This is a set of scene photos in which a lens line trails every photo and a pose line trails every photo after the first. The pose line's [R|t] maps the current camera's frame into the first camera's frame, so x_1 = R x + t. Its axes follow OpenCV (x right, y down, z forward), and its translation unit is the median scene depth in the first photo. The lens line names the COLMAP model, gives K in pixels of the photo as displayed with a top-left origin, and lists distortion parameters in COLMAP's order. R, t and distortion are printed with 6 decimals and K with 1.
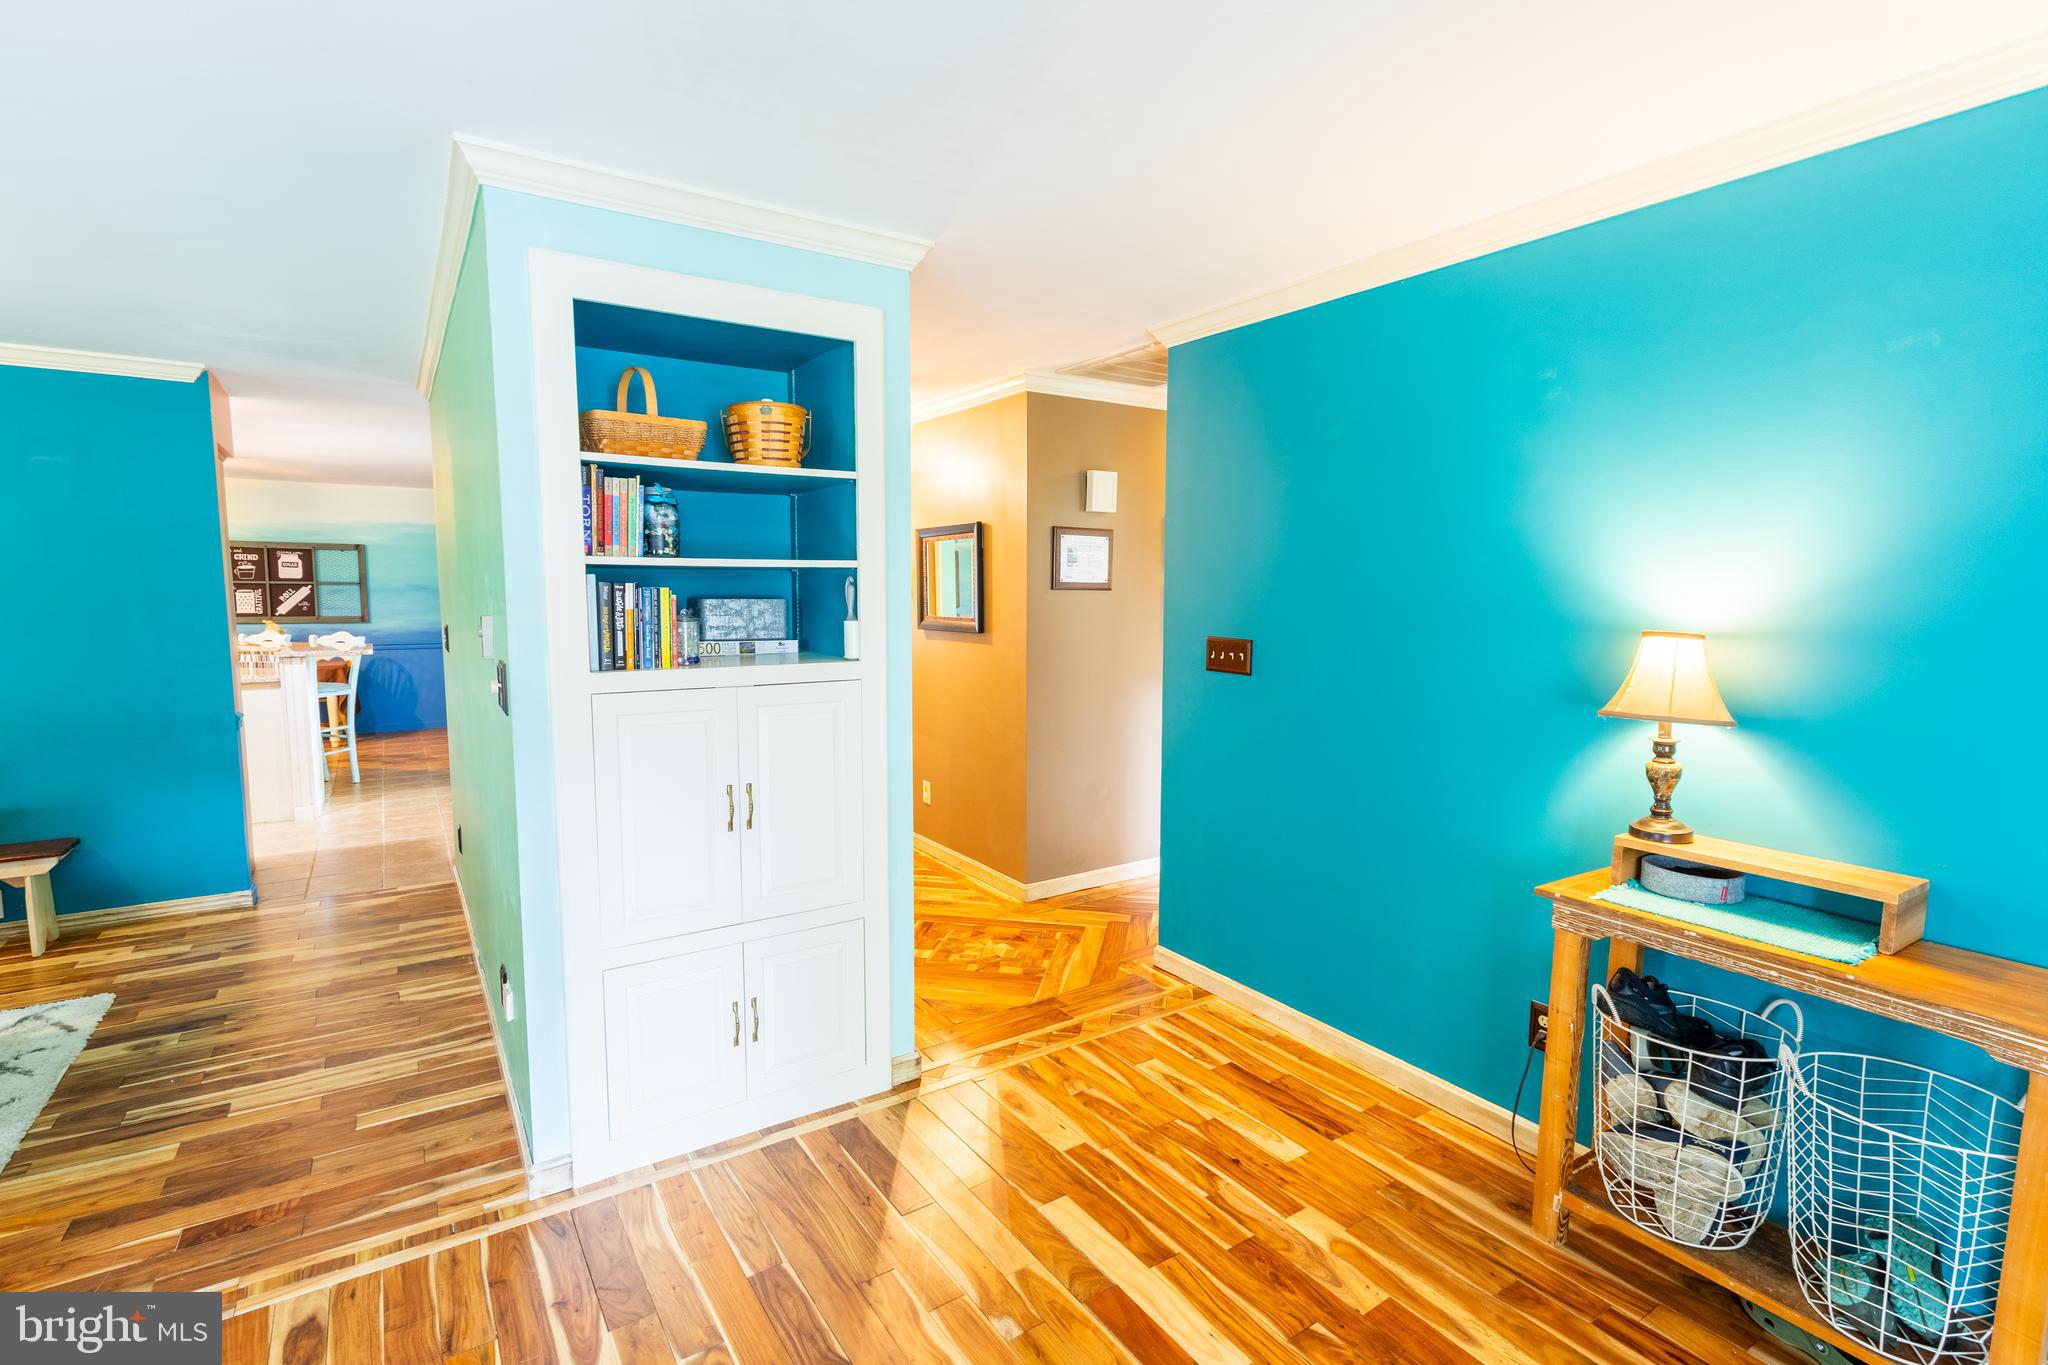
lens RADIAL K [[944.6, 0, 1024.0], [0, 944.6, 682.5], [0, 0, 1]] dist [-0.001828, -0.000263]
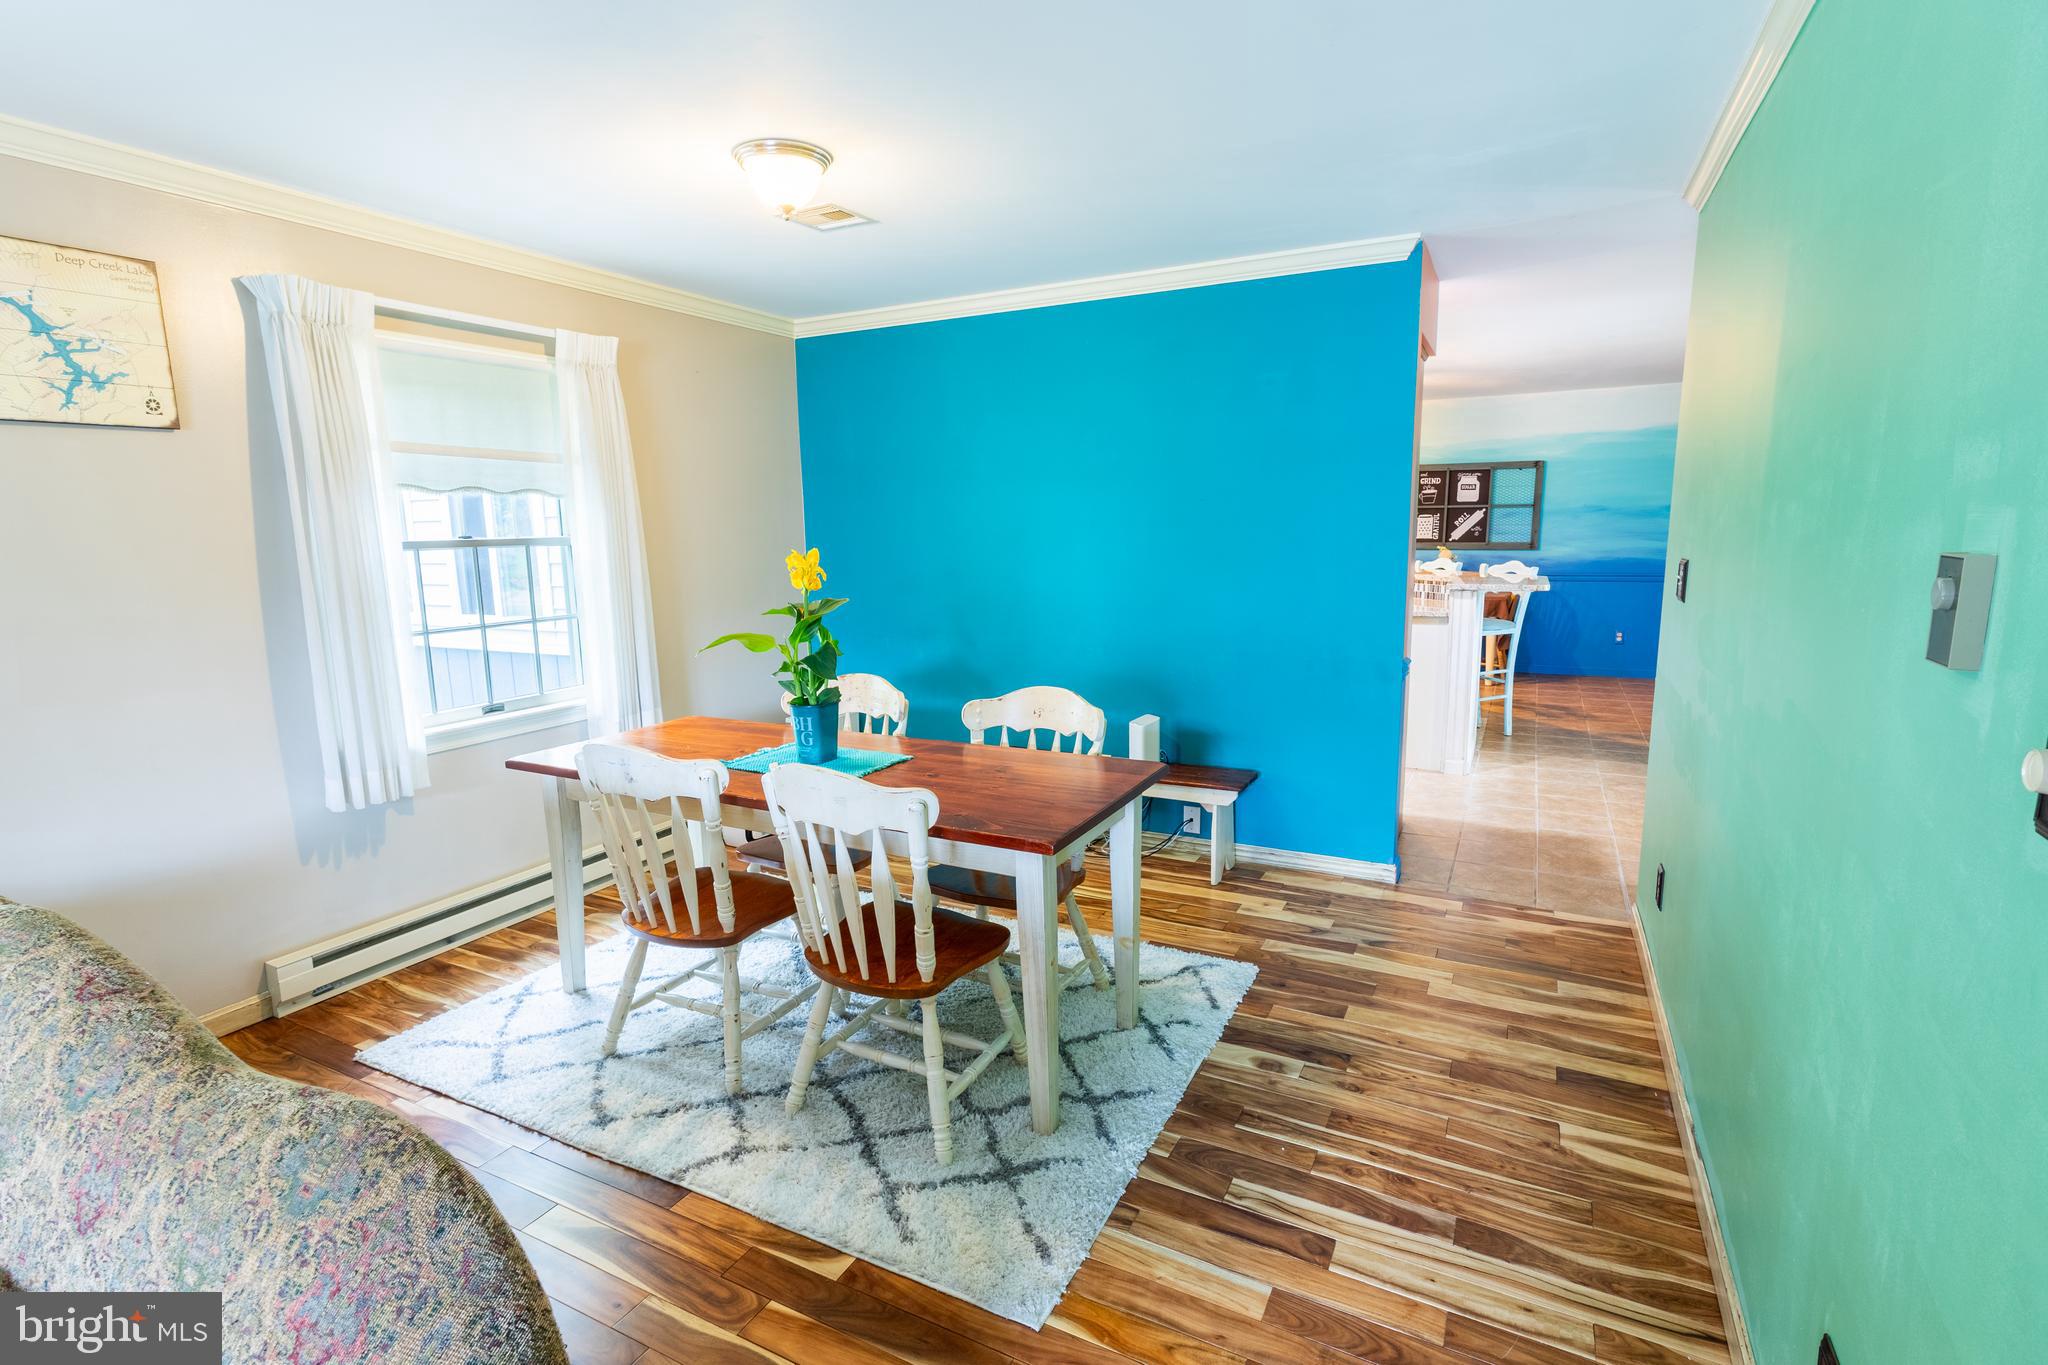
lens RADIAL K [[971.9, 0, 1024.0], [0, 971.9, 682.5], [0, 0, 1]] dist [-0.000582, 0.000251]
pose [[0.478125, 0.133479, -0.868090, -0.235369], [-0.067754, 0.991044, 0.115067, -0.024783], [0.875675, 0.003800, 0.482887, 0.276218]]
